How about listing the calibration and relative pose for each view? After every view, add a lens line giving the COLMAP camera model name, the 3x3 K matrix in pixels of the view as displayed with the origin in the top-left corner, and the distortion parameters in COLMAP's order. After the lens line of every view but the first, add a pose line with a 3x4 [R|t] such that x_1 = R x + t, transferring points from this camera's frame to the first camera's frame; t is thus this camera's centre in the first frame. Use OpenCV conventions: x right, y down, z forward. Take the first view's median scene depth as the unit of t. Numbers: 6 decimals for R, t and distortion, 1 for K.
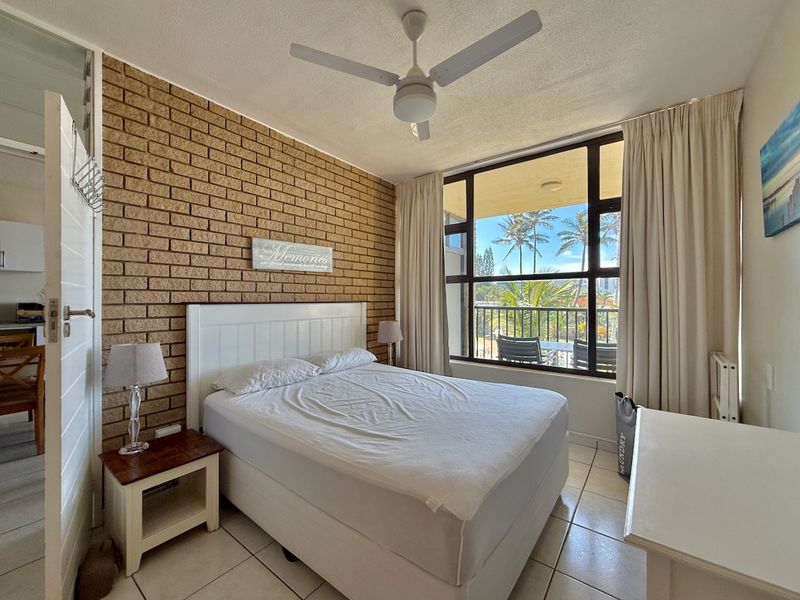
lens RADIAL K [[324.1, 0, 395.2], [0, 324.1, 299.2], [0, 0, 1]] dist [0.000294, -0.000096]
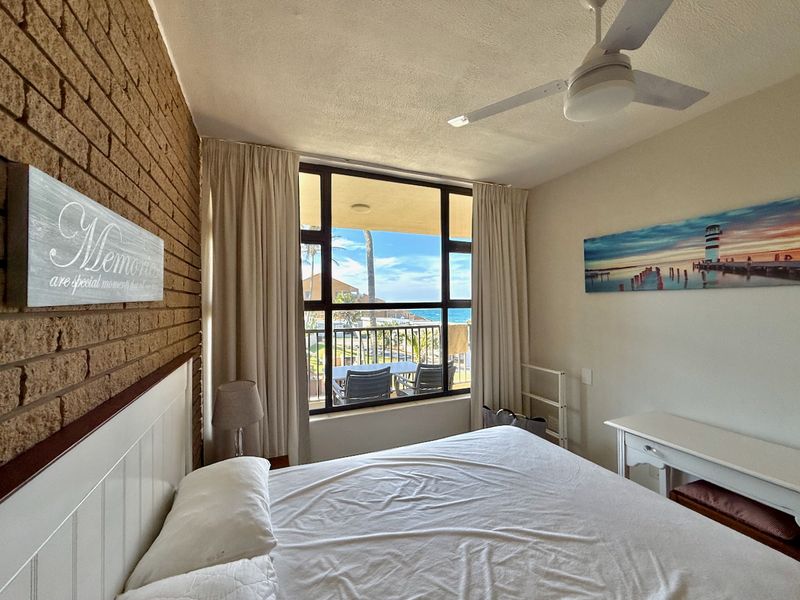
lens RADIAL K [[324.1, 0, 395.2], [0, 324.1, 299.2], [0, 0, 1]] dist [0.000294, -0.000096]
pose [[0.491486, 0.005188, 0.870870, -0.456720], [0.008270, 0.999909, -0.010624, -0.086942], [-0.870846, 0.012424, 0.491398, 0.606879]]
